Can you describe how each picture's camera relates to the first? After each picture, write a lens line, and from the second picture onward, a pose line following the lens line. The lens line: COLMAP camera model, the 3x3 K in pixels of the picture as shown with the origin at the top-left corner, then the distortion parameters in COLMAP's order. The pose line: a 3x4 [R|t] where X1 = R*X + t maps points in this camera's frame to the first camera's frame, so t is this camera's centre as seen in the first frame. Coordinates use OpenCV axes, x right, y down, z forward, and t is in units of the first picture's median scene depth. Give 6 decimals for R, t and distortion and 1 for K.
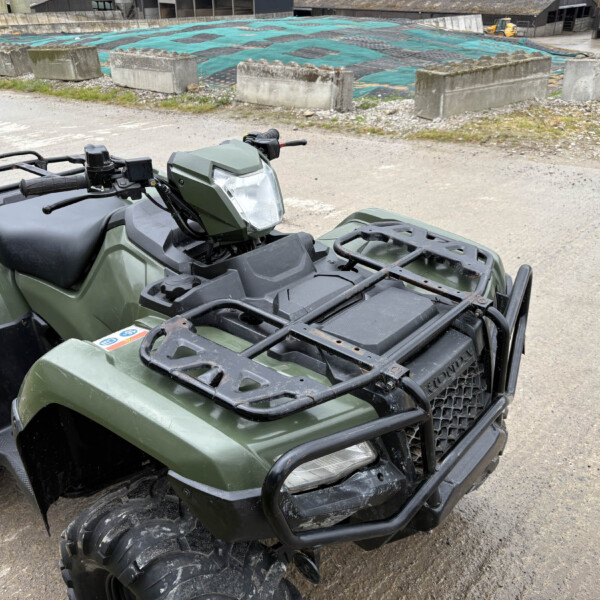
lens RADIAL K [[608.8, 0, 292.0], [0, 608.8, 285.4], [0, 0, 1]] dist [0.018880, 0.037262]
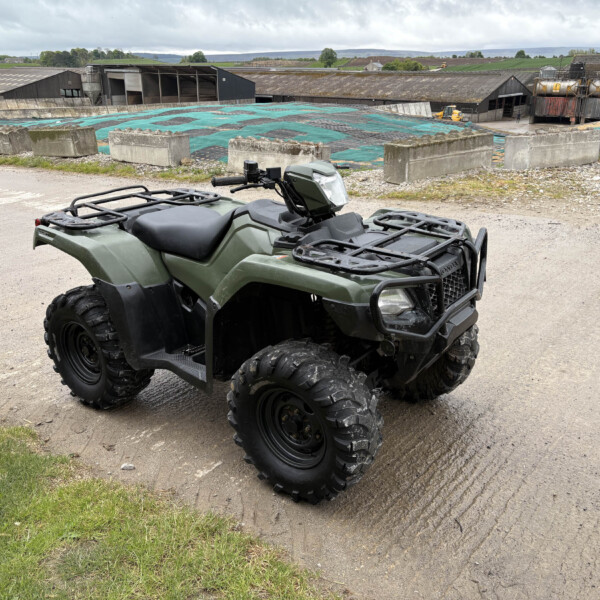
lens RADIAL K [[612.9, 0, 297.3], [0, 612.9, 287.7], [0, 0, 1]] dist [0.057753, -0.045345]
pose [[0.997227, -0.020747, 0.071470, -0.046745], [0.029411, 0.992046, -0.122394, 0.055905], [-0.068362, 0.124157, 0.989905, -0.116205]]
